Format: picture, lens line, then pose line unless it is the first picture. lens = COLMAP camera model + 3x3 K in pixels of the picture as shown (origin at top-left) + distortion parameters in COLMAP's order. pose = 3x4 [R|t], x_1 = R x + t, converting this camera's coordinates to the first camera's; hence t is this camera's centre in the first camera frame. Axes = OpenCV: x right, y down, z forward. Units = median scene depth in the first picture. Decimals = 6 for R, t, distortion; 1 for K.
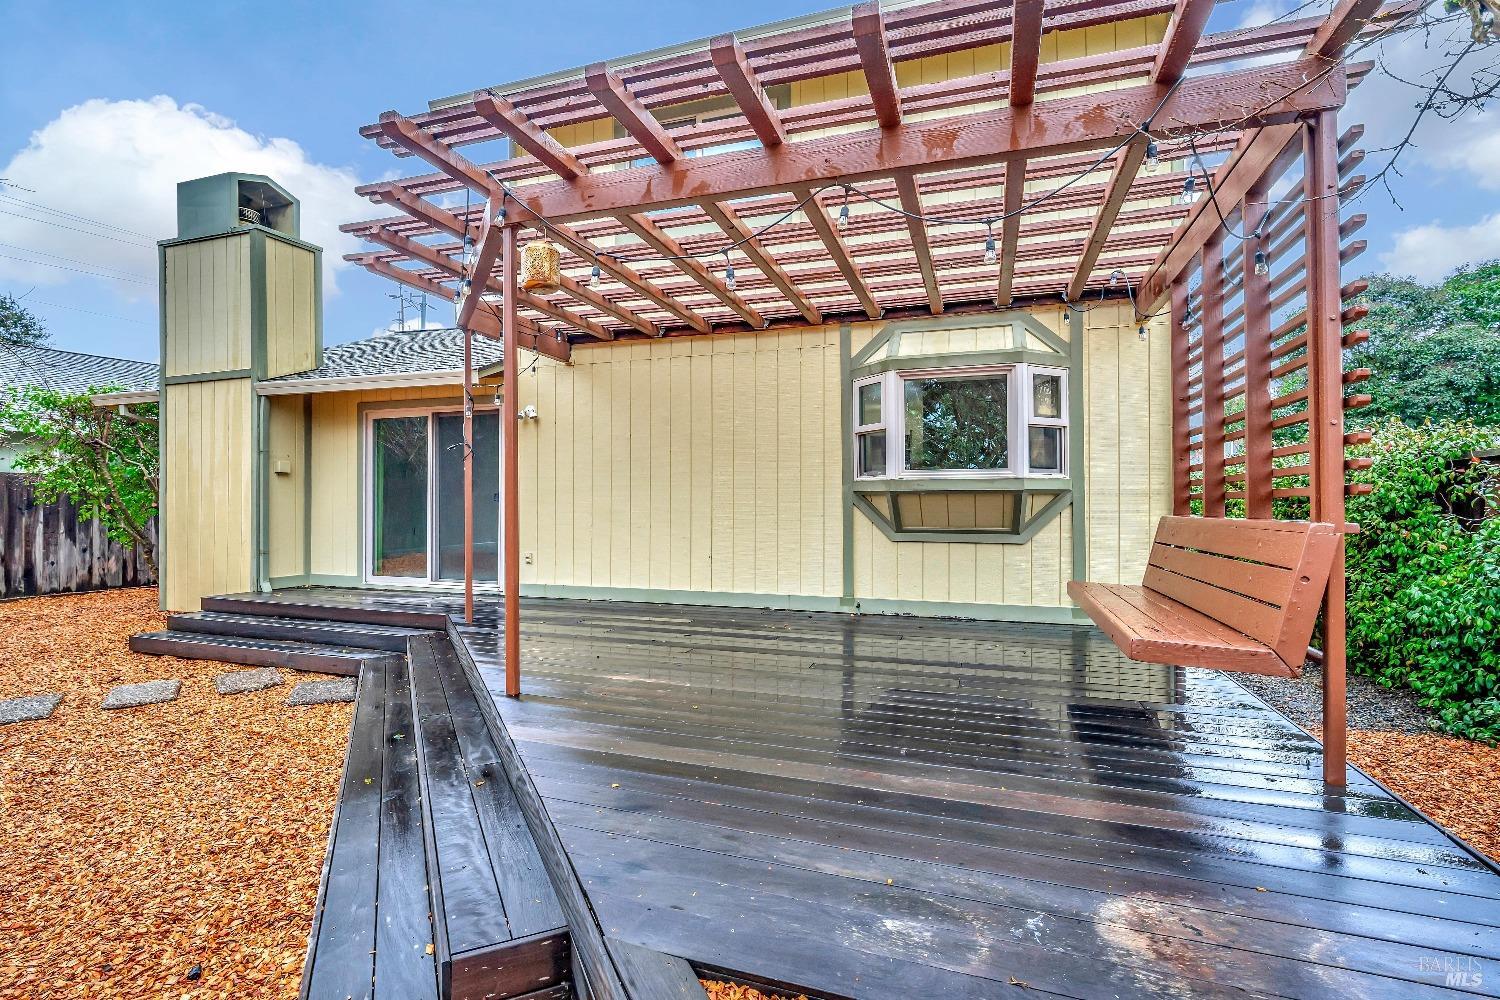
lens RADIAL K [[655.4, 0, 743.9], [0, 655.4, 502.2], [0, 0, 1]] dist [-0.004005, 0.000152]
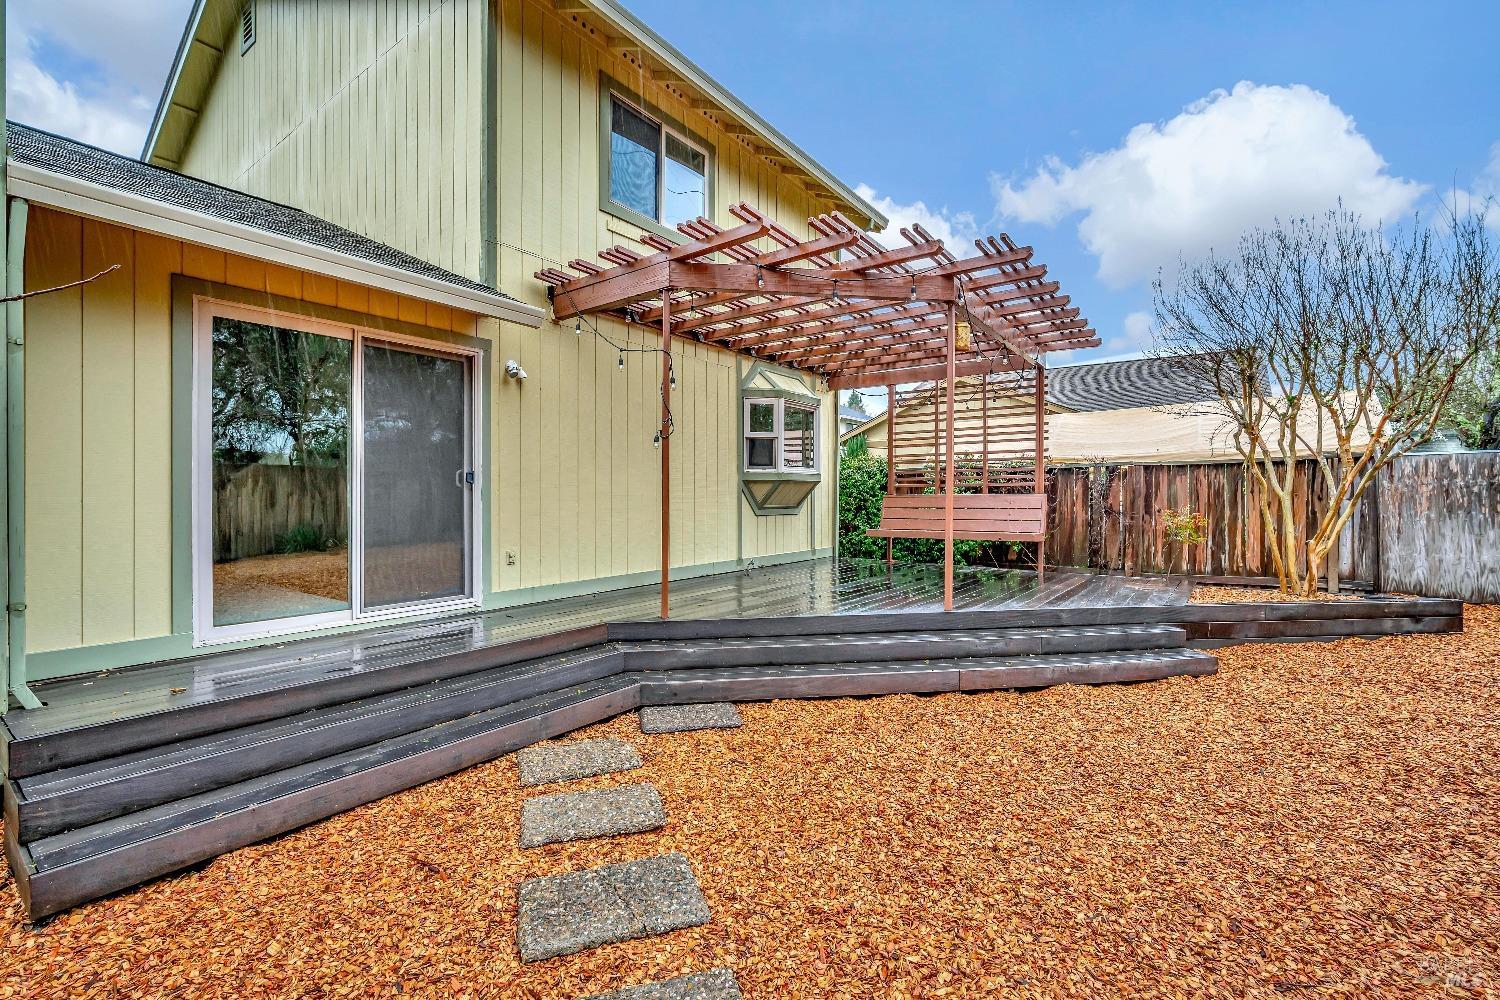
lens RADIAL K [[655.4, 0, 743.9], [0, 655.4, 502.2], [0, 0, 1]] dist [-0.004005, 0.000152]
pose [[0.336840, -0.012607, 0.941477, -1.090638], [0.001885, 0.999917, 0.012715, 0.009716], [-0.941560, -0.002508, 0.336836, 0.550297]]
